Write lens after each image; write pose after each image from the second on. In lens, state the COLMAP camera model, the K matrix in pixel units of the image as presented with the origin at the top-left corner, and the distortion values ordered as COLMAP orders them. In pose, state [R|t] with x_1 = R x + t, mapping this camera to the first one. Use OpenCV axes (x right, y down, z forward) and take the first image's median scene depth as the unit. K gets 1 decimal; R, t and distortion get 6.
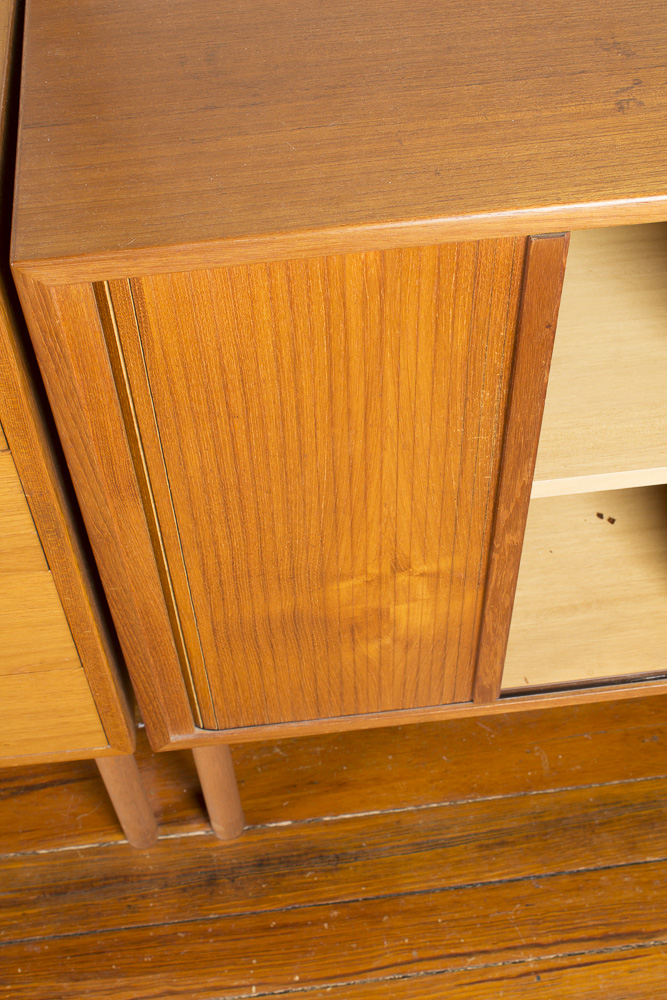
lens RADIAL K [[1287.4, 0, 335.8], [0, 1287.4, 491.2], [0, 0, 1]] dist [-0.051628, 0.000000]
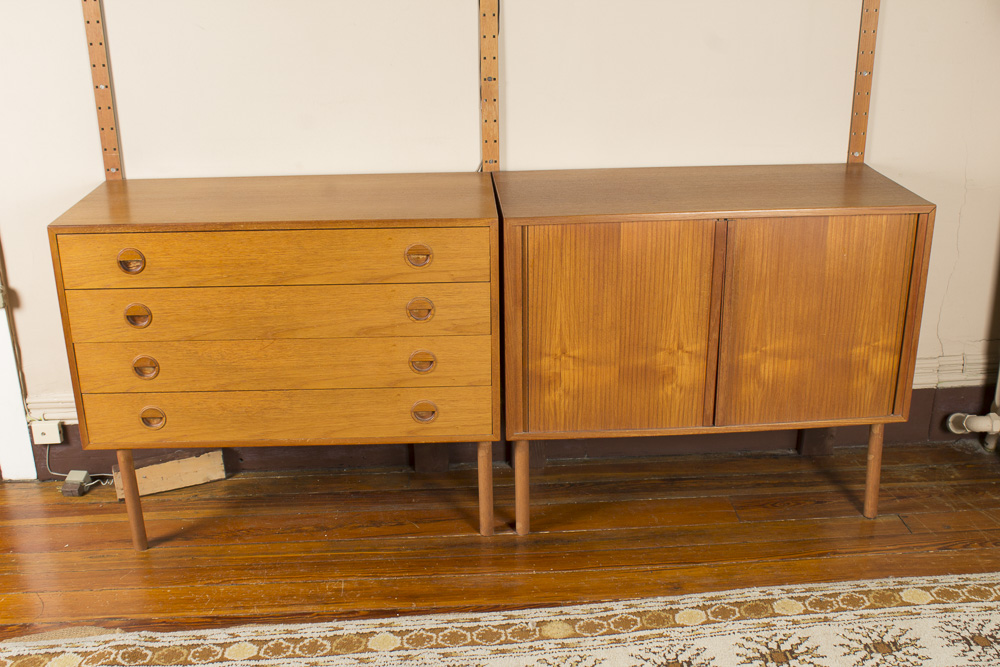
lens RADIAL K [[1086.6, 0, 506.1], [0, 1086.6, 333.6], [0, 0, 1]] dist [-0.080544, 0.000000]
pose [[0.998544, 0.033032, -0.042652, -0.073812], [-0.049745, 0.869710, -0.491050, 1.678263], [0.020875, 0.492456, 0.870087, -1.688604]]
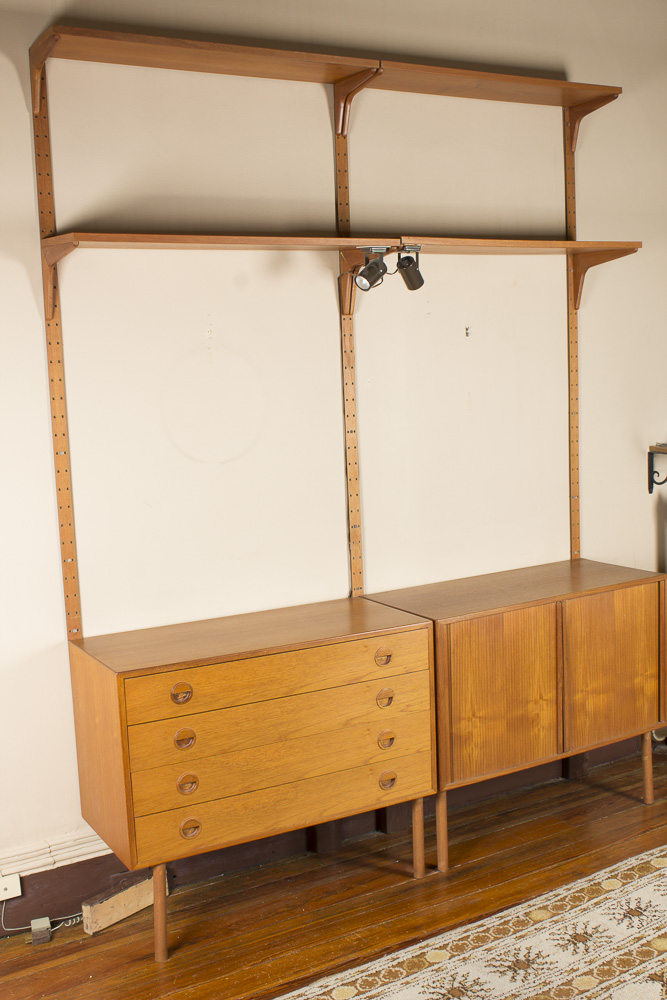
lens RADIAL K [[1121.0, 0, 338.5], [0, 1121.0, 496.7], [0, 0, 1]] dist [-0.068791, 0.000000]
pose [[0.917088, -0.061535, 0.393908, -2.312808], [0.320885, 0.700282, -0.637682, 2.223115], [-0.236607, 0.711210, 0.661965, -2.331783]]
